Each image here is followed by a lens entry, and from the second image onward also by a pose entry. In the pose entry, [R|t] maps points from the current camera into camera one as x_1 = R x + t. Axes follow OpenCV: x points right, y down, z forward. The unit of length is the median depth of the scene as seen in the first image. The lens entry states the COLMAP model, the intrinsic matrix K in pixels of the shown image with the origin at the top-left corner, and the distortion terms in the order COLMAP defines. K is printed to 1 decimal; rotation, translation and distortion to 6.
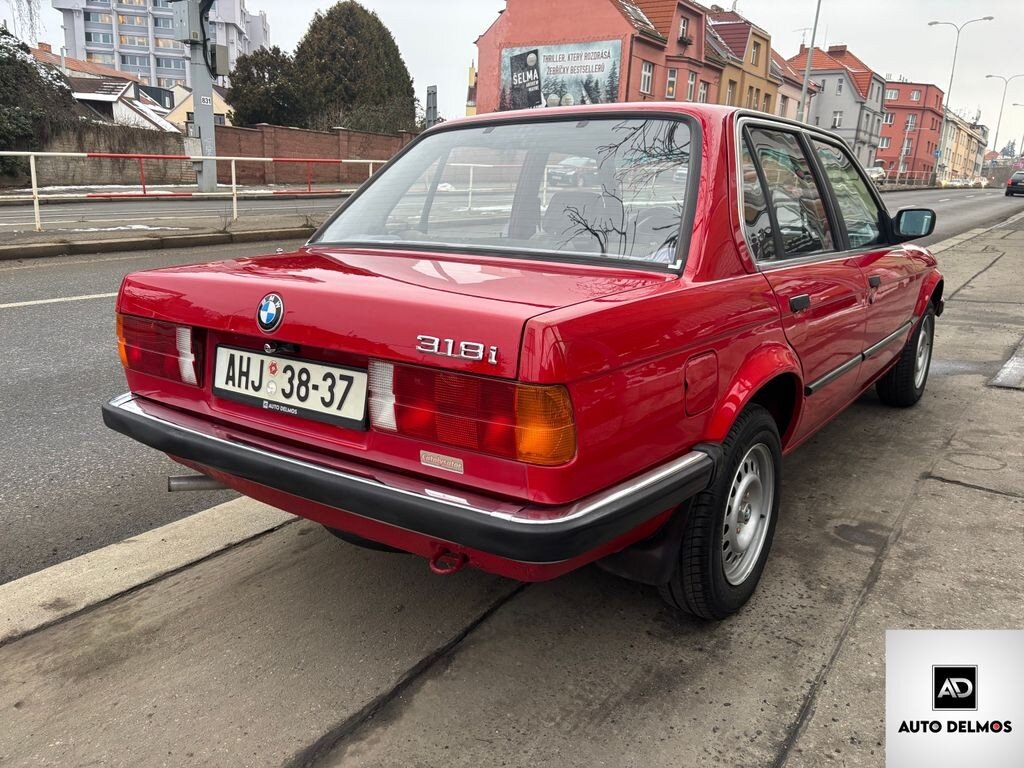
lens RADIAL K [[772.4, 0, 511.4], [0, 772.4, 397.9], [0, 0, 1]] dist [0.035593, -0.026981]
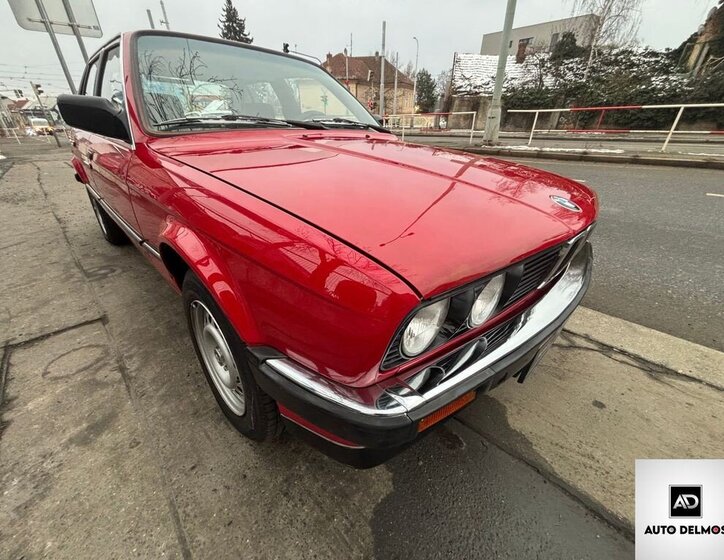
lens RADIAL K [[300.4, 0, 360.7], [0, 300.4, 278.3], [0, 0, 1]] dist [0.000545, 0.000192]
pose [[-0.157272, 0.437277, -0.885469, 1.510677], [-0.273396, 0.842304, 0.464520, -0.545387], [0.948957, 0.315140, -0.012921, 2.383192]]
